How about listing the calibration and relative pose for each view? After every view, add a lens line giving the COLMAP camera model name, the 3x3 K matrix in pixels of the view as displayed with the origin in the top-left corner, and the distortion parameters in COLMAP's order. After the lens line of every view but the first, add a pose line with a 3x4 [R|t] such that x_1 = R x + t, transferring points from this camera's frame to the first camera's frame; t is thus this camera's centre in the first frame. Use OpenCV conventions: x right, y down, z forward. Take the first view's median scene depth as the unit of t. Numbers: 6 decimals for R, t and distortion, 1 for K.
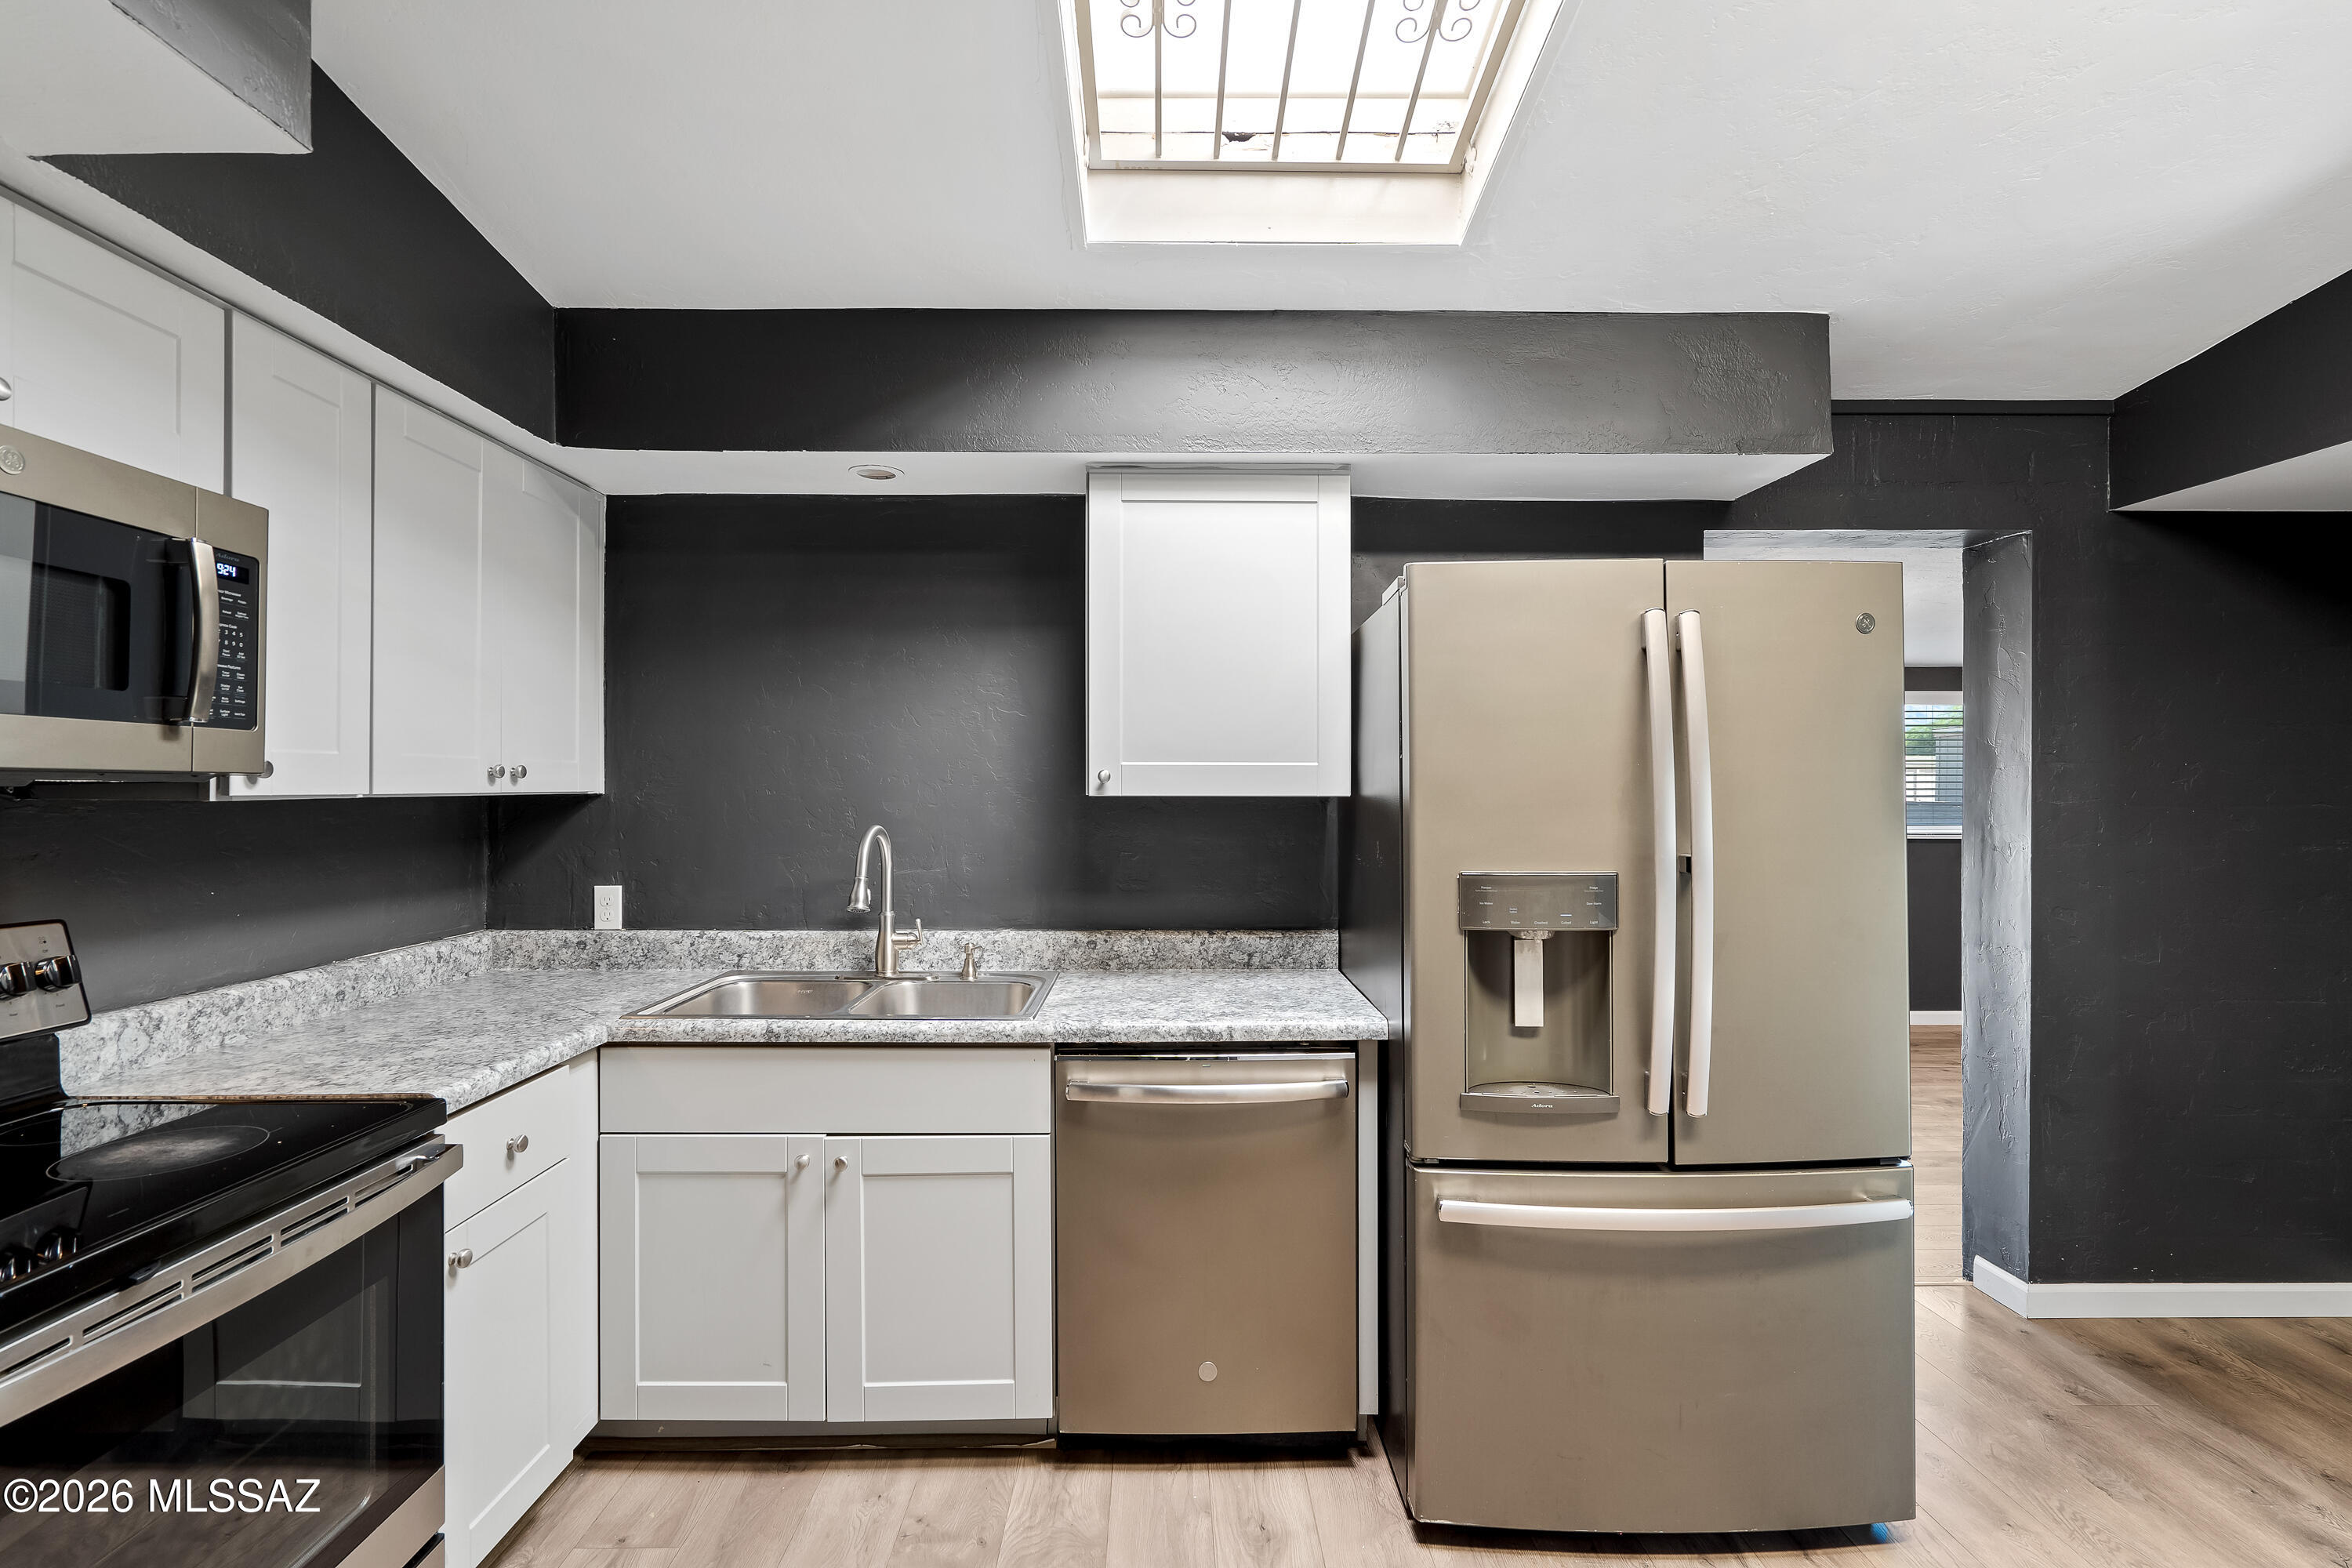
lens RADIAL K [[1081.9, 0, 1163.5], [0, 1081.9, 791.1], [0, 0, 1]] dist [-0.001538, 0.000542]
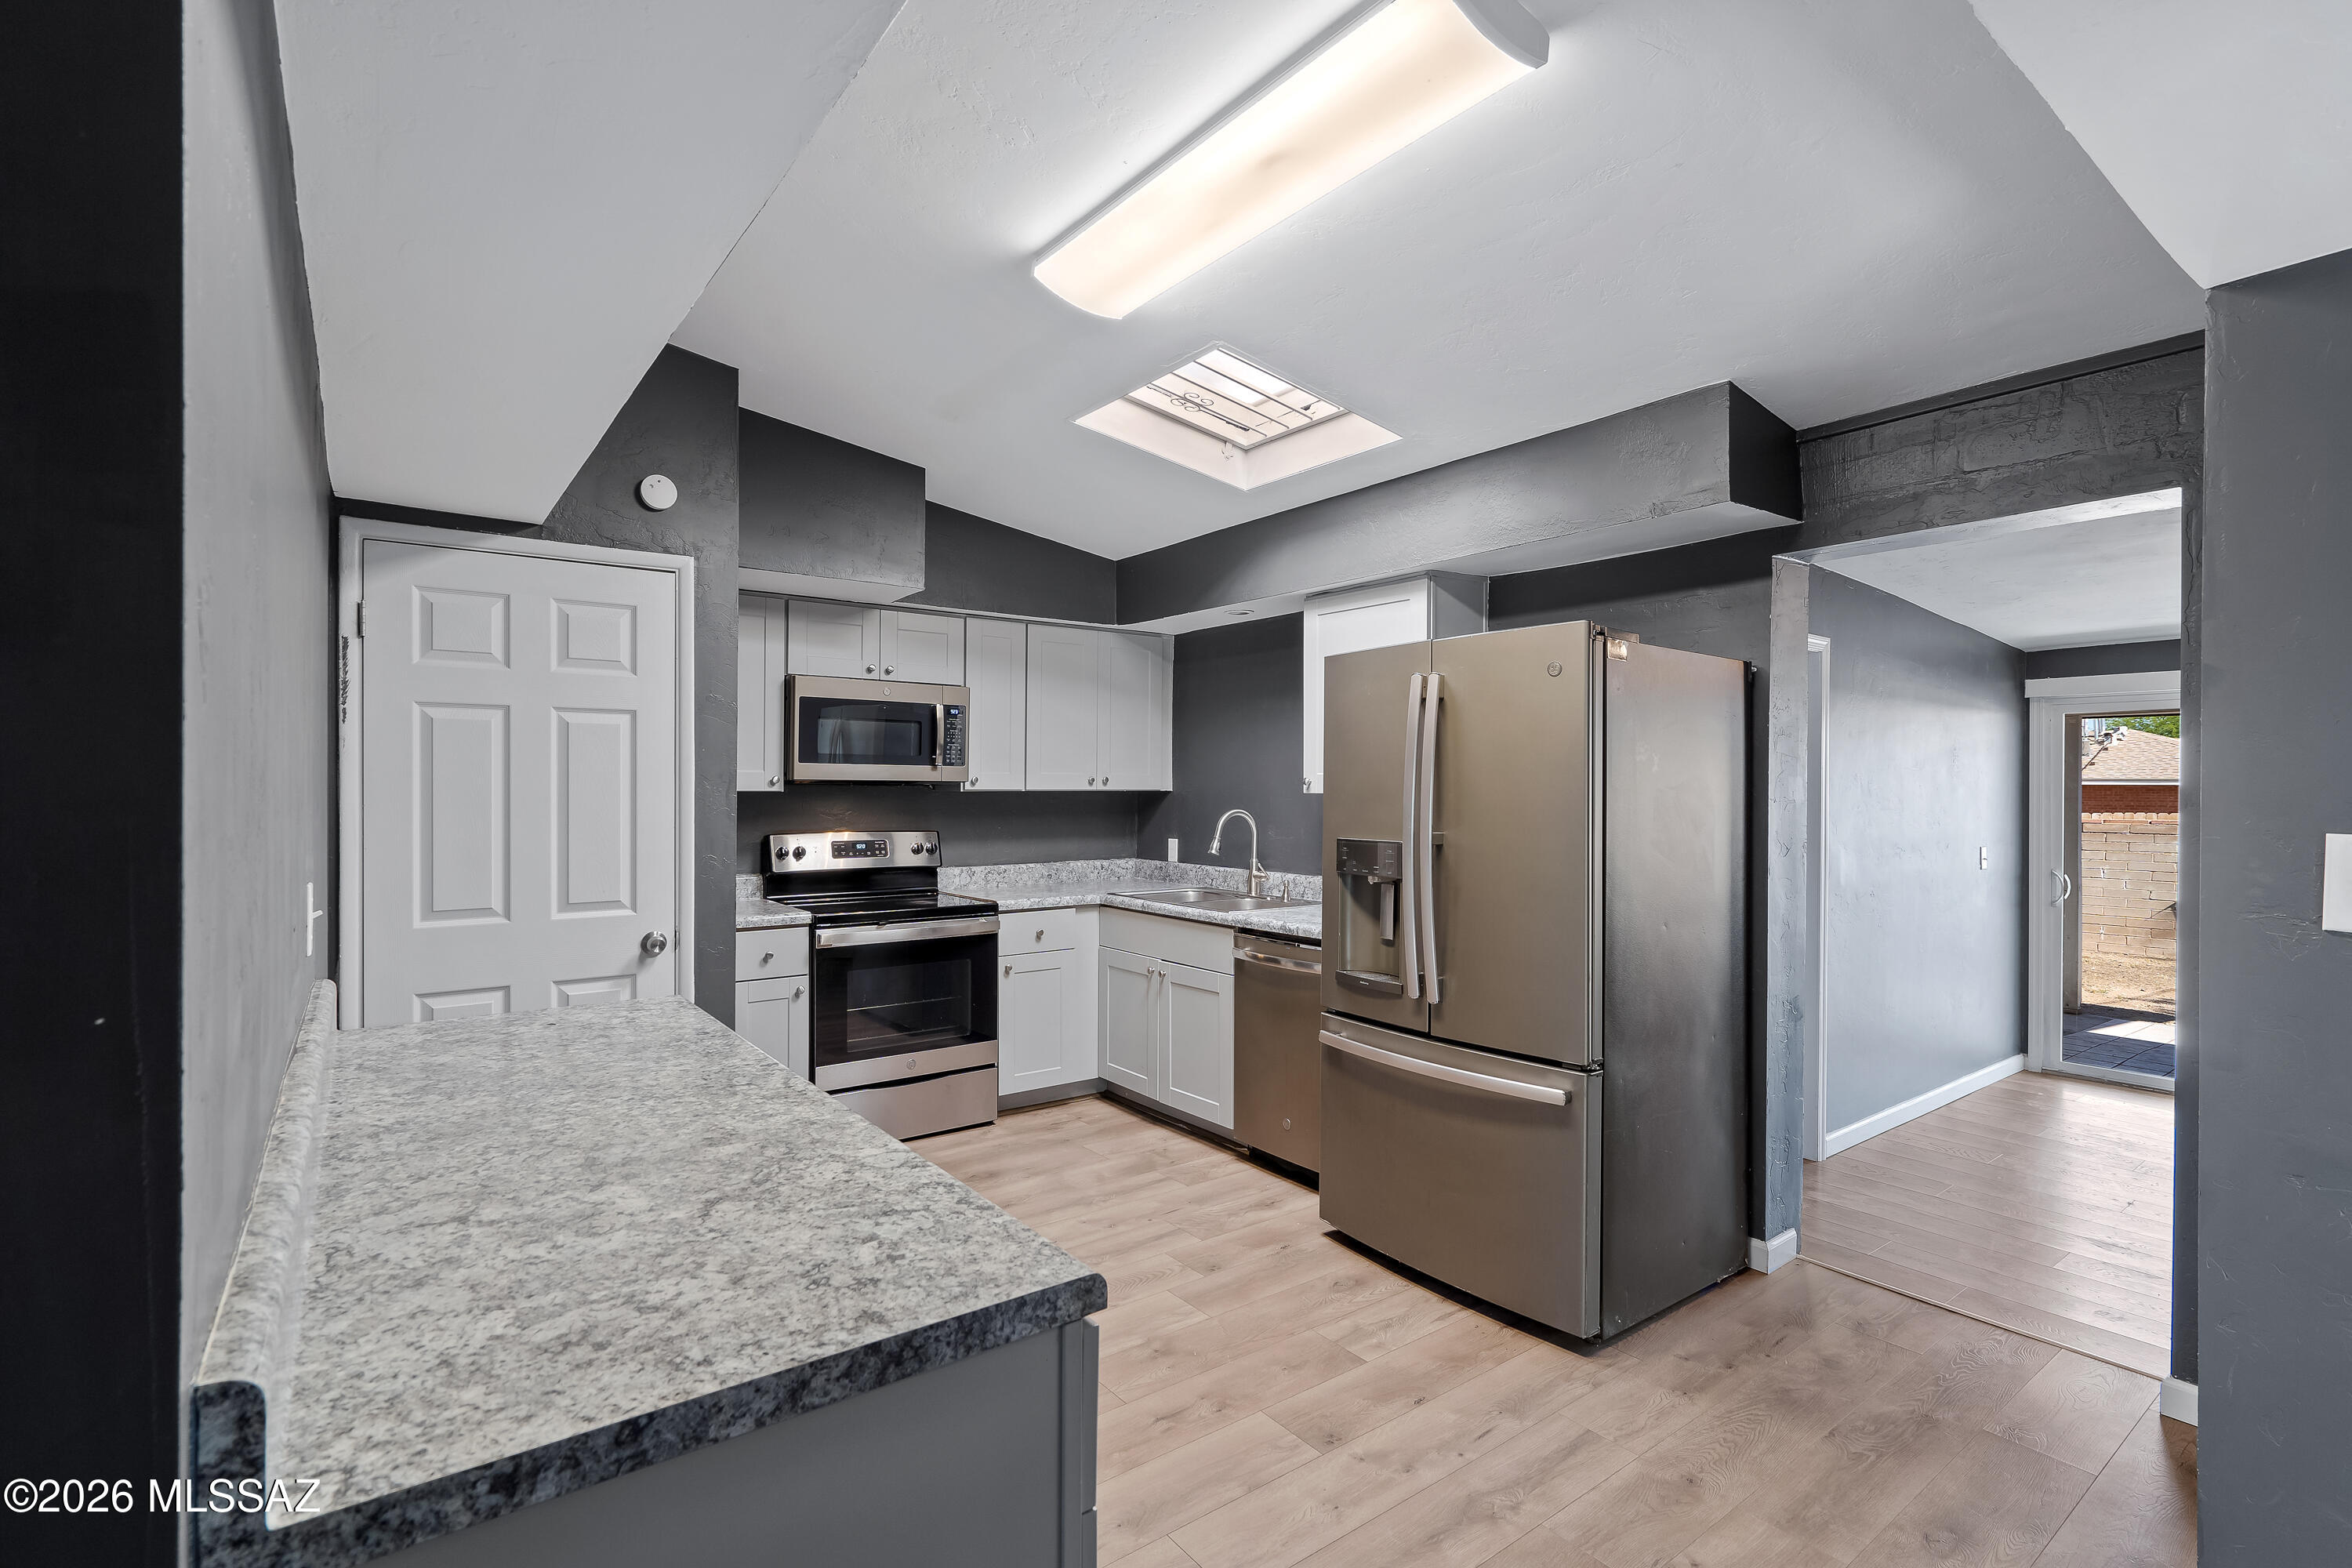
lens RADIAL K [[1081.9, 0, 1177.5], [0, 1081.9, 795.0], [0, 0, 1]] dist [-0.001538, 0.000542]
pose [[0.596447, 0.007370, -0.802619, 1.238521], [-0.006578, 0.999969, 0.004293, 0.001727], [0.802626, 0.002719, 0.596477, -0.168032]]
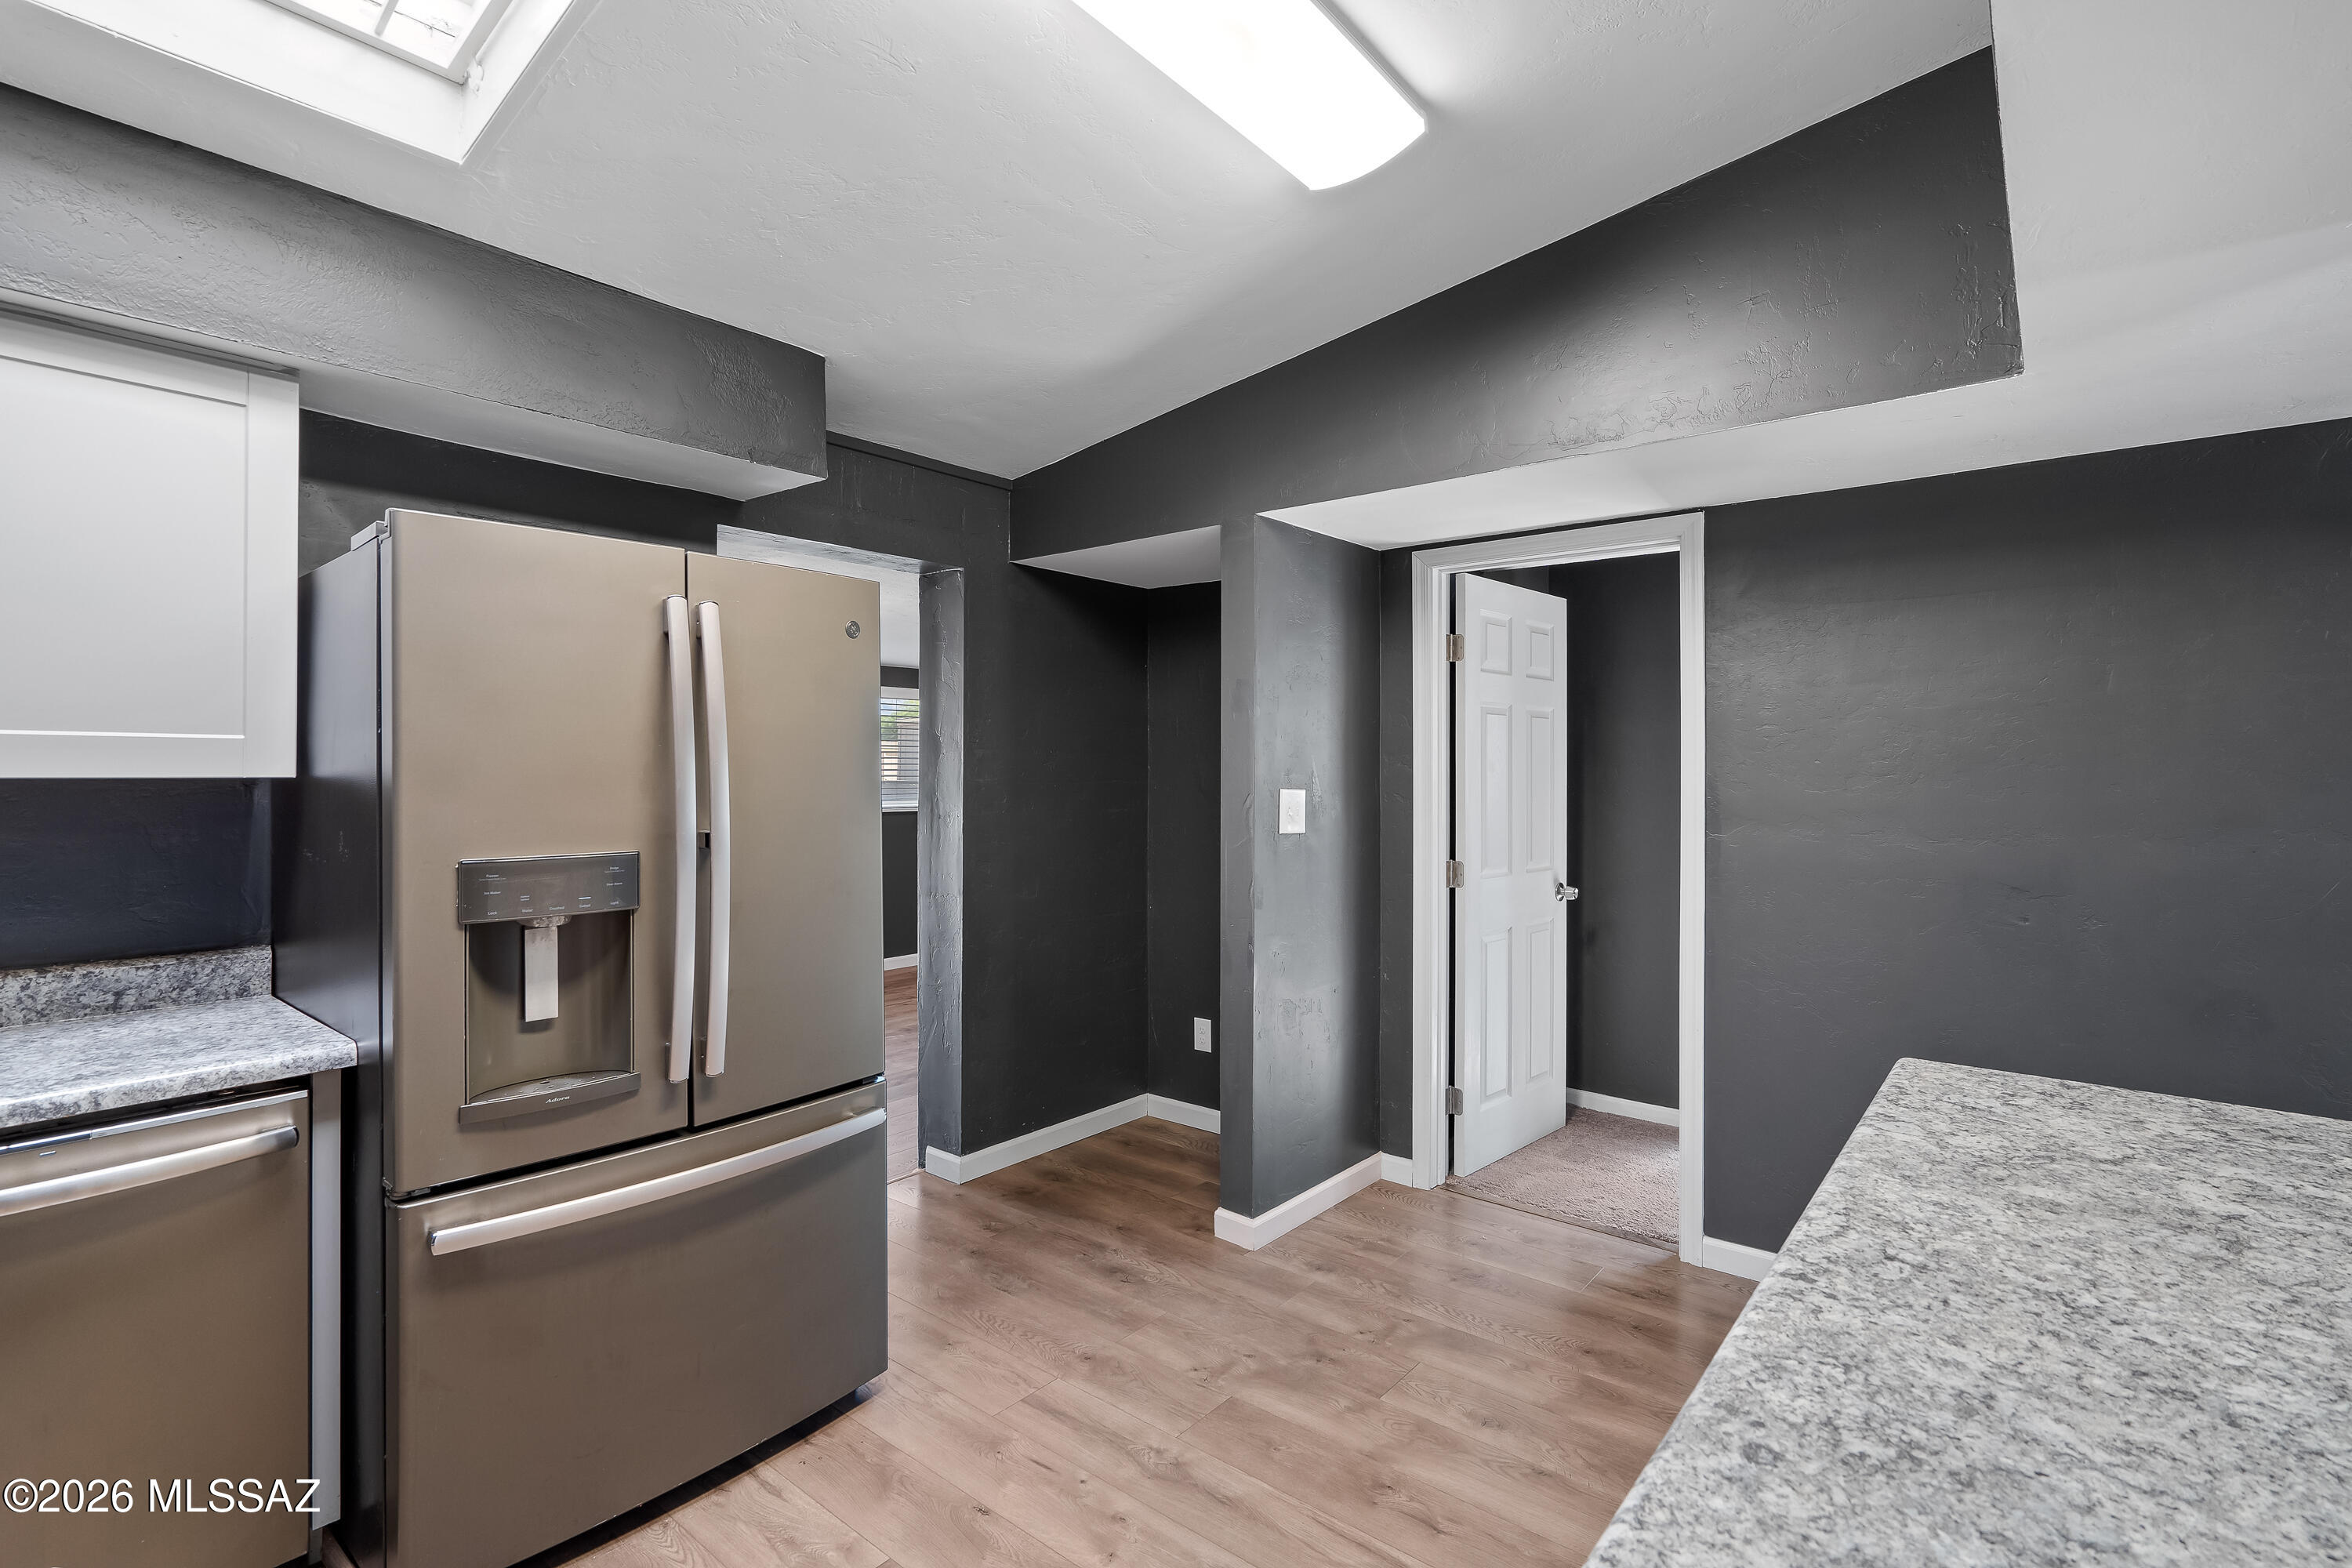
lens RADIAL K [[1081.9, 0, 1175.3], [0, 1081.9, 767.5], [0, 0, 1]] dist [-0.001538, 0.000542]
pose [[0.644461, 0.003676, 0.764628, -0.025550], [-0.000951, 0.999992, -0.004007, 0.000265], [-0.764637, 0.001855, 0.644459, -0.029755]]
